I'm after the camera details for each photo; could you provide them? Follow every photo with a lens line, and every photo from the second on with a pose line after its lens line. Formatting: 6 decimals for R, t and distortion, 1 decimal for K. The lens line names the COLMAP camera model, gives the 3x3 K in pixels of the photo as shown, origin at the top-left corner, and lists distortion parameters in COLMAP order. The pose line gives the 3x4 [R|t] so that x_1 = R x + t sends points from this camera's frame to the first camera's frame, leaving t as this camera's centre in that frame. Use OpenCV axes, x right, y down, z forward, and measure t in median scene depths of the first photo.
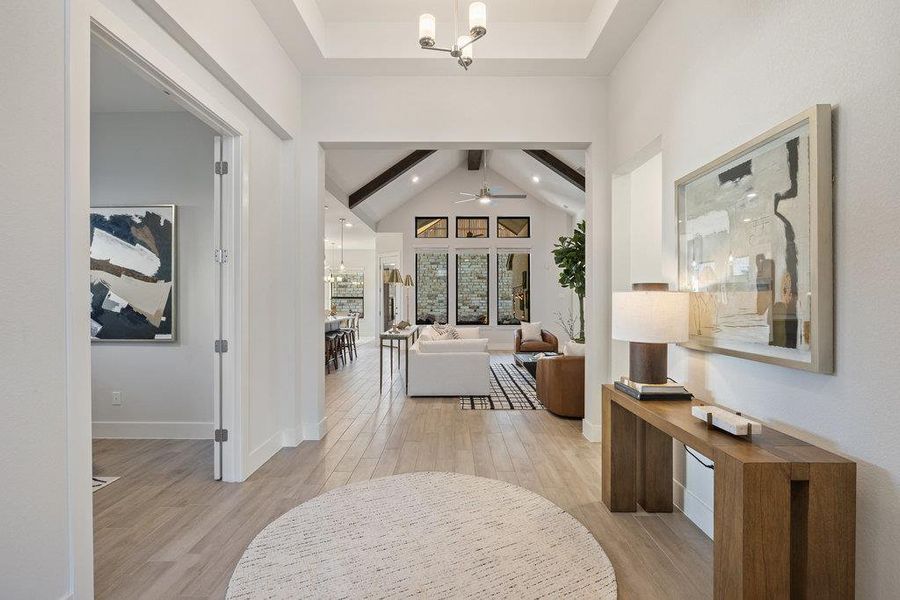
lens RADIAL K [[377.6, 0, 449.6], [0, 377.6, 298.7], [0, 0, 1]] dist [0.001104, 0.000034]
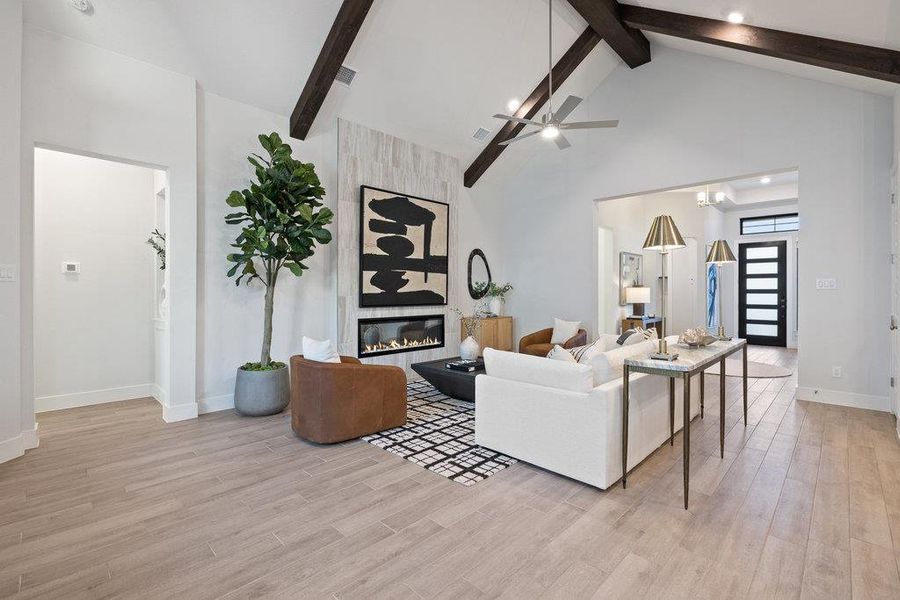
lens RADIAL K [[404.0, 0, 449.9], [0, 404.0, 291.4], [0, 0, 1]] dist [-0.009801, 0.000174]
pose [[-0.715687, -0.001958, 0.698418, -0.874674], [-0.005621, 0.999980, -0.002956, 0.039428], [-0.698399, -0.006041, -0.715684, 5.576576]]
